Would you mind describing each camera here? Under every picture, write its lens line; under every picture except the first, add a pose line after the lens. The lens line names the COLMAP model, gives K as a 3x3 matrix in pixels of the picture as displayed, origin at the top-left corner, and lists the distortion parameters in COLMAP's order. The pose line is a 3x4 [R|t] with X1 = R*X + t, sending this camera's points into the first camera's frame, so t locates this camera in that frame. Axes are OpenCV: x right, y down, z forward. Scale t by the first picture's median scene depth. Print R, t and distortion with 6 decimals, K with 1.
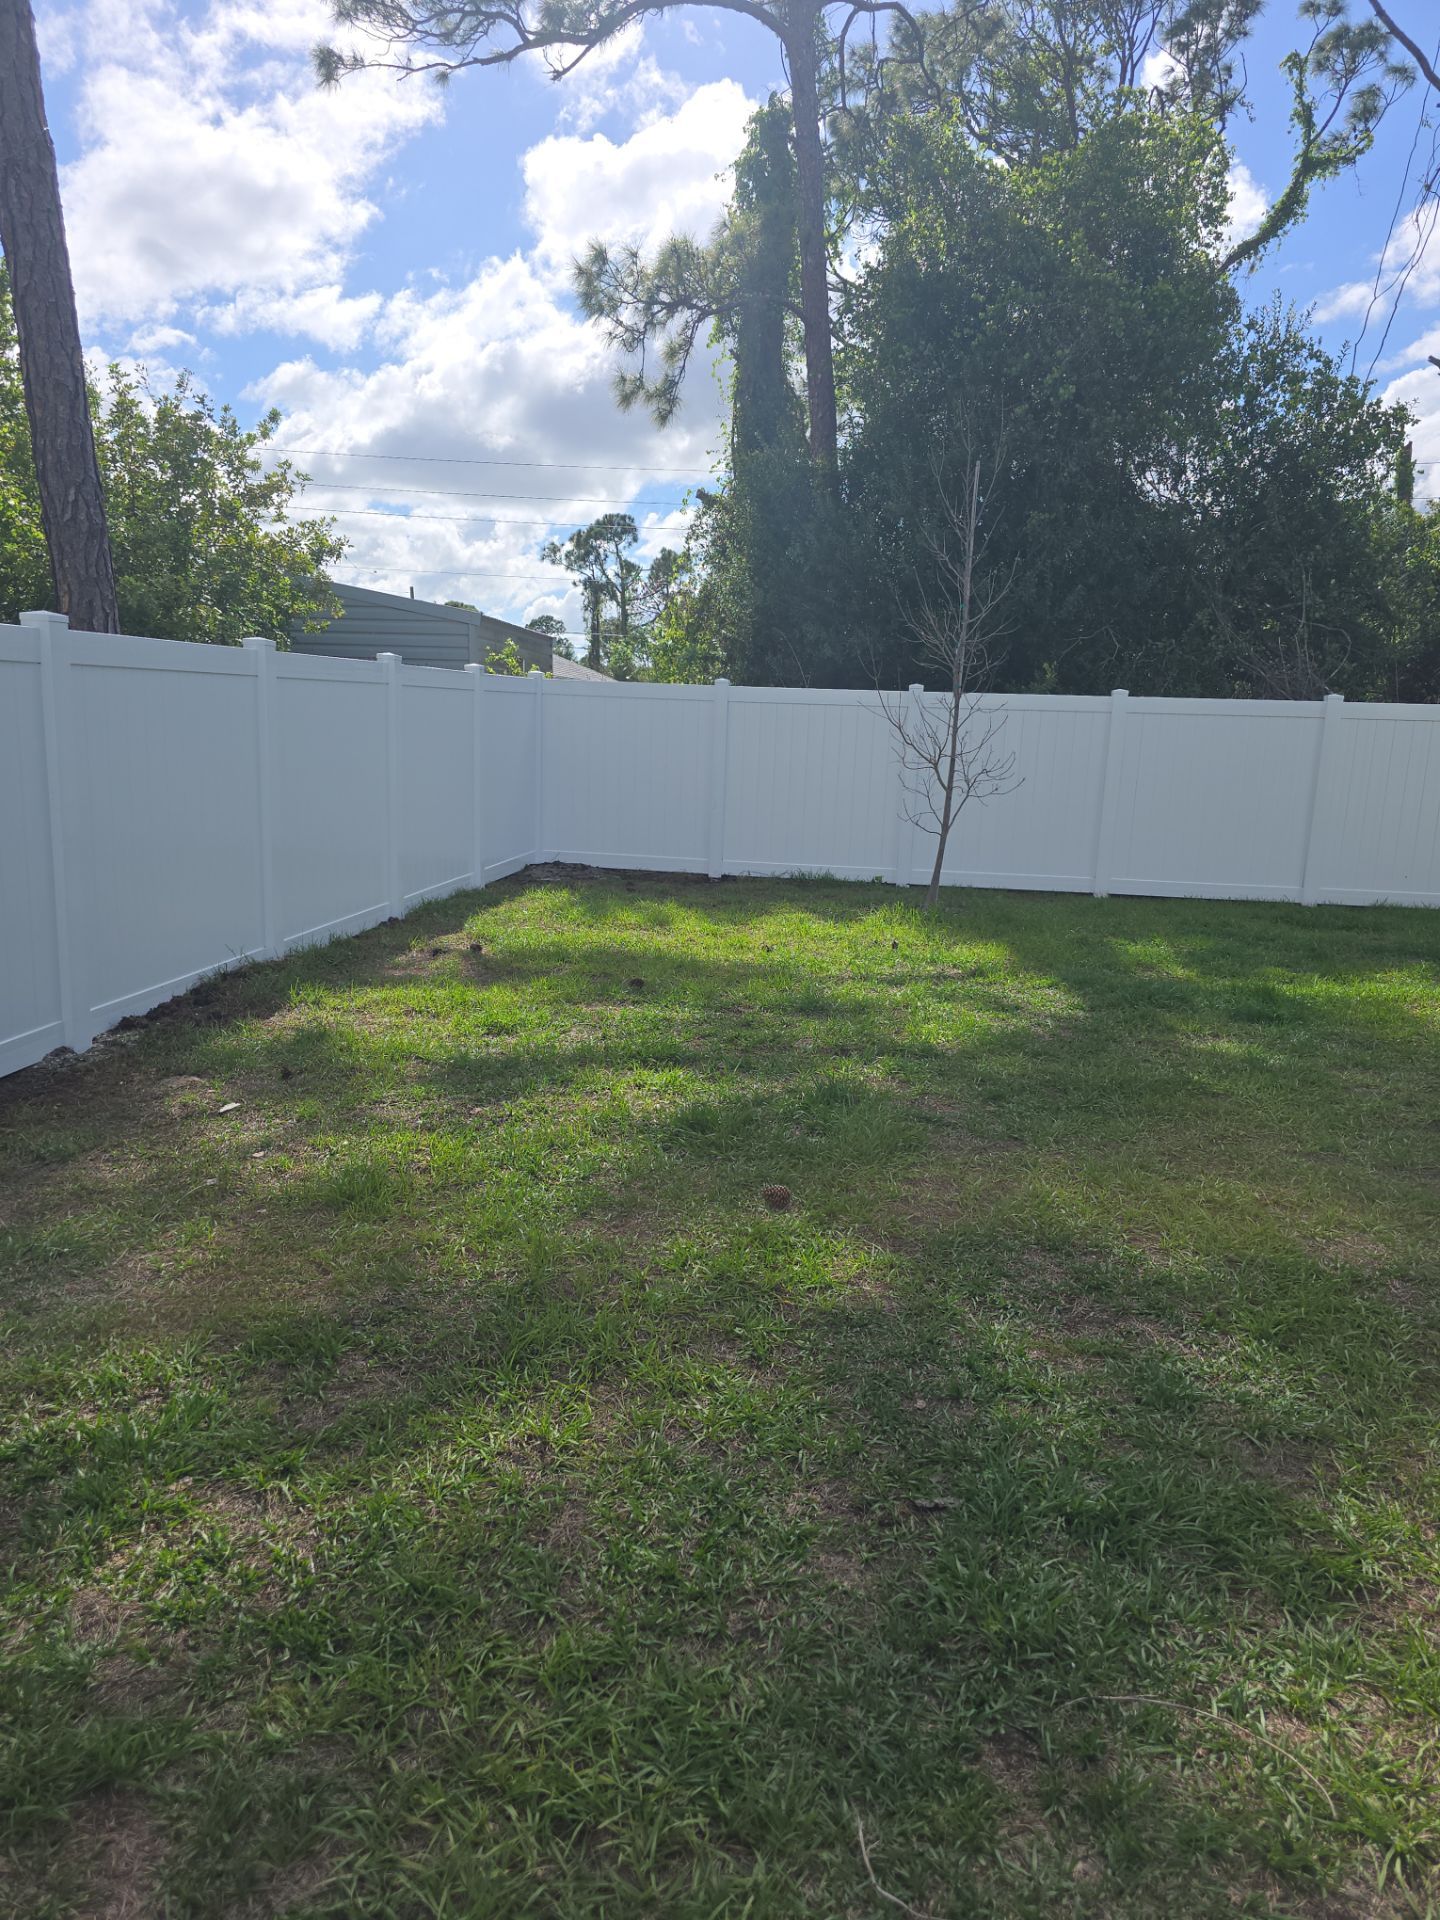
lens RADIAL K [[1297.4, 0, 716.5], [0, 1297.4, 978.5], [0, 0, 1]] dist [0.063159, -0.050977]
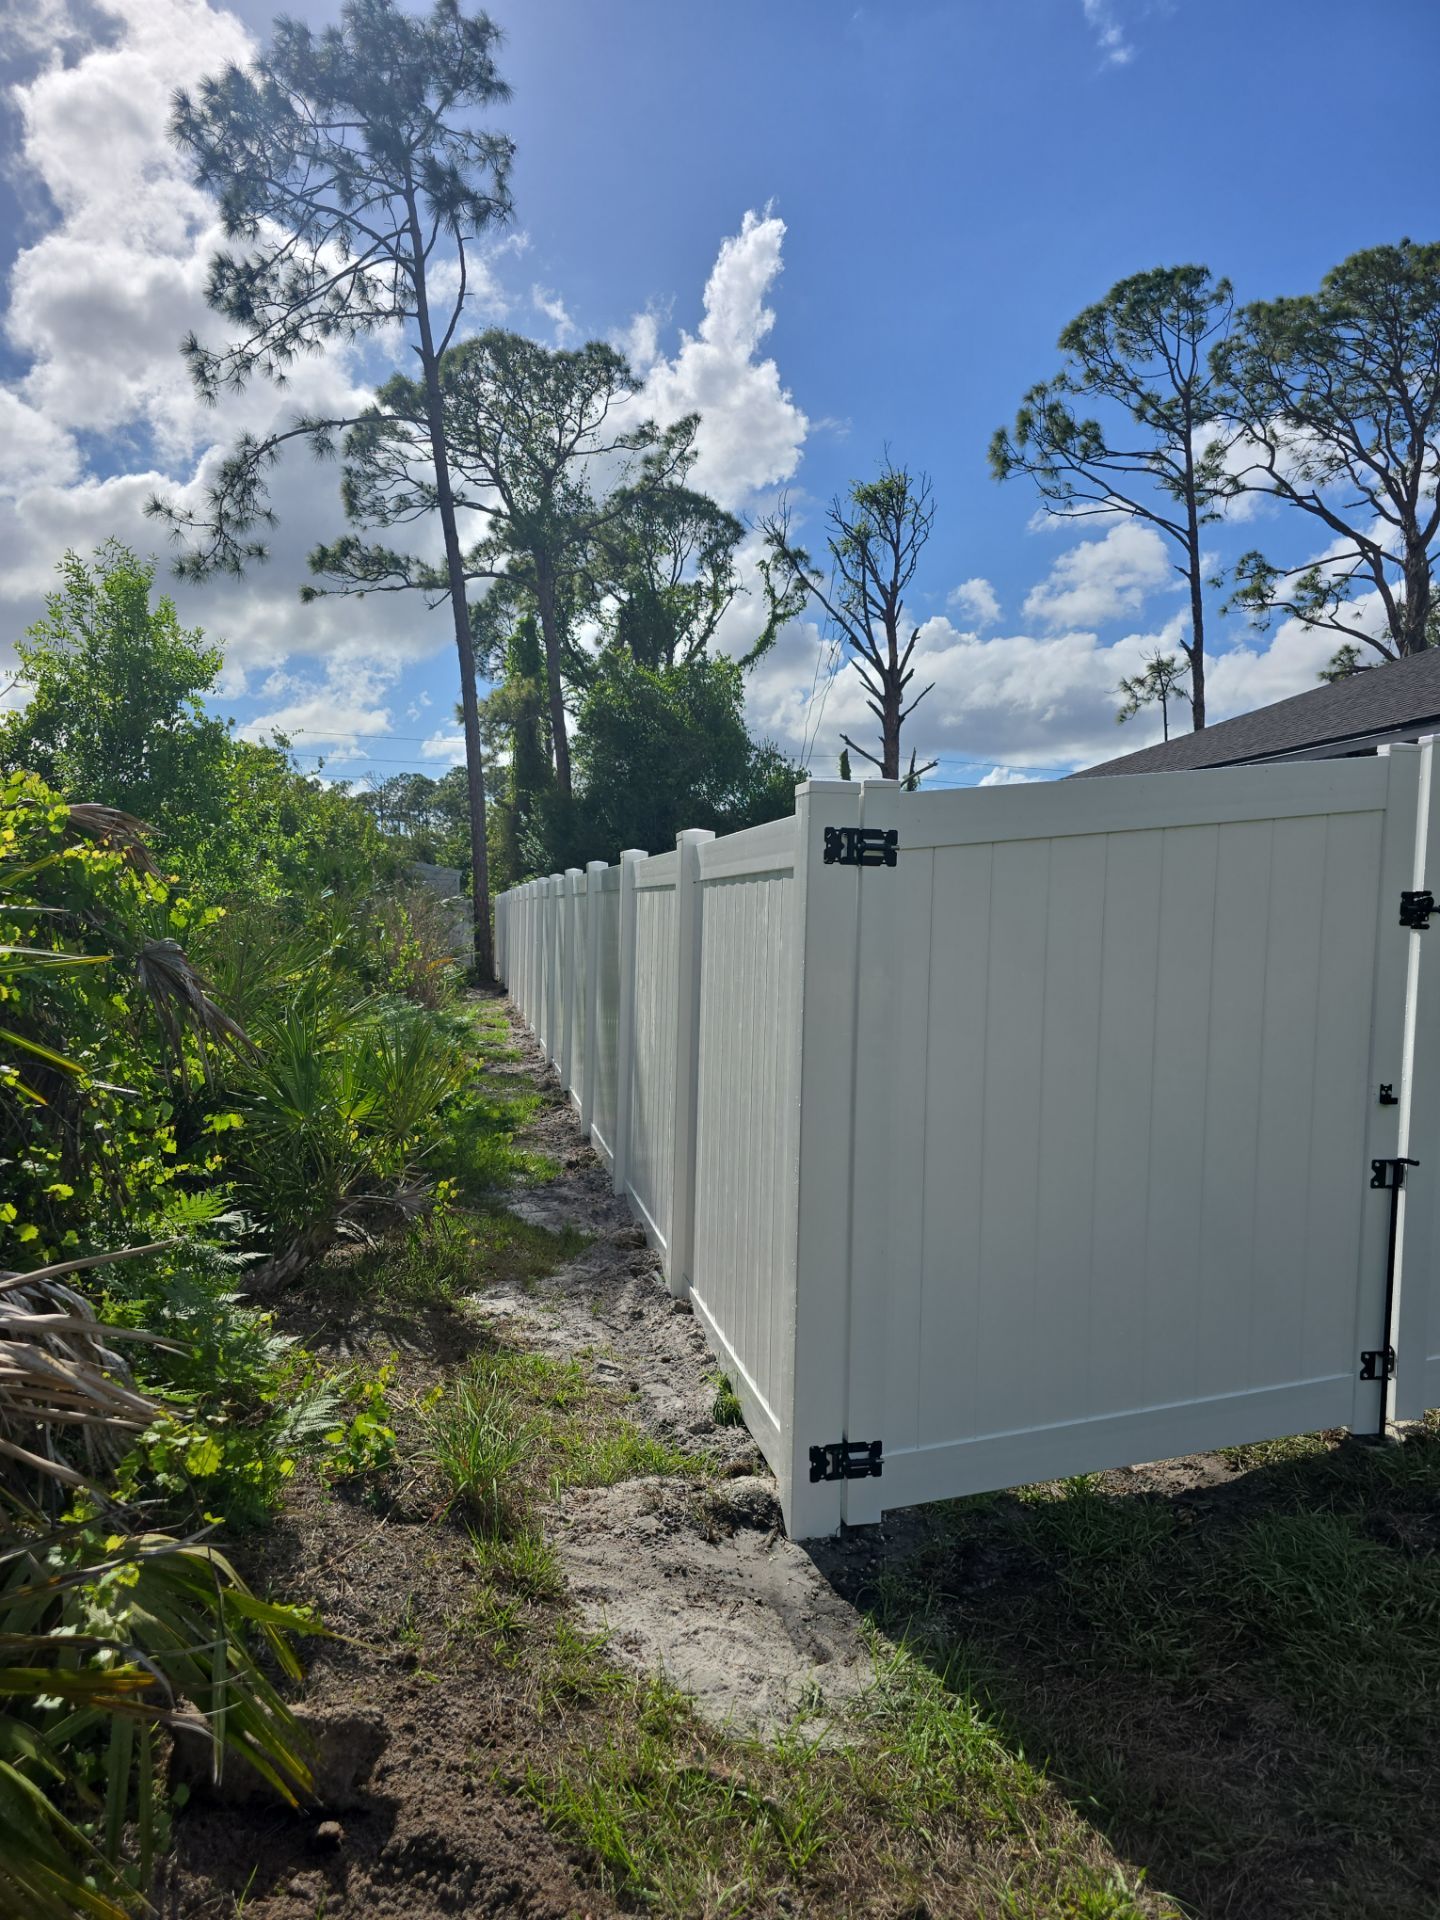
lens RADIAL K [[1319.3, 0, 733.9], [0, 1319.3, 982.7], [0, 0, 1]] dist [0.062472, -0.073996]
pose [[0.939689, -0.035038, 0.340231, -0.385577], [0.083553, 0.988117, -0.129009, 0.189390], [-0.331668, 0.149656, 0.931450, -0.952495]]
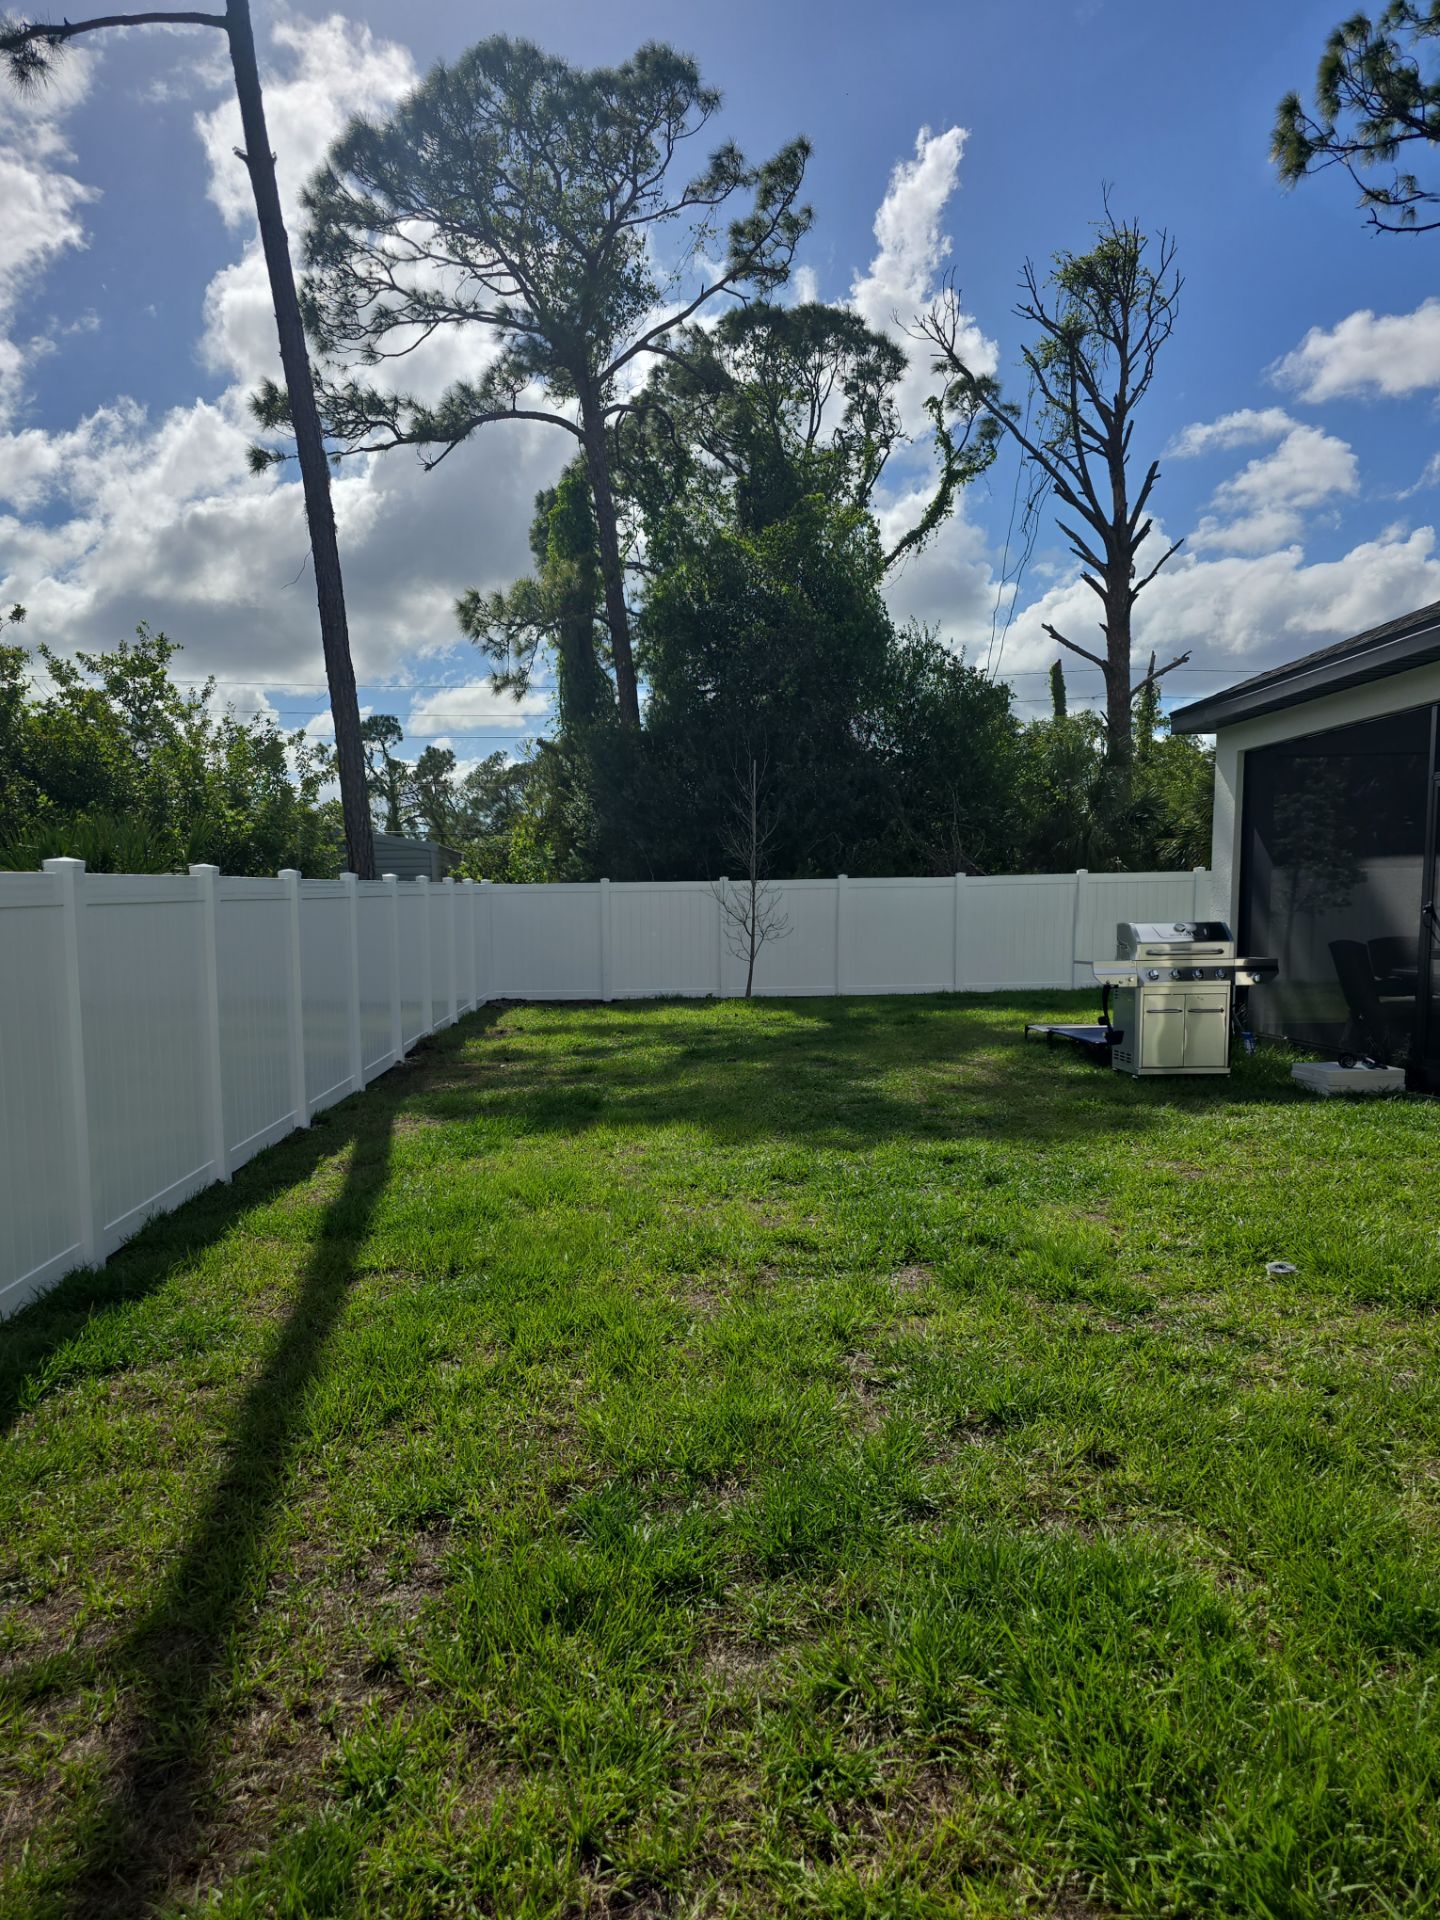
lens RADIAL K [[1402.0, 0, 680.8], [0, 1402.0, 1054.4], [0, 0, 1]] dist [-0.012103, -0.006026]
pose [[0.985806, -0.067454, 0.153739, -0.118748], [0.080179, 0.993714, -0.078128, 0.083374], [-0.147502, 0.089346, 0.985018, -0.452601]]
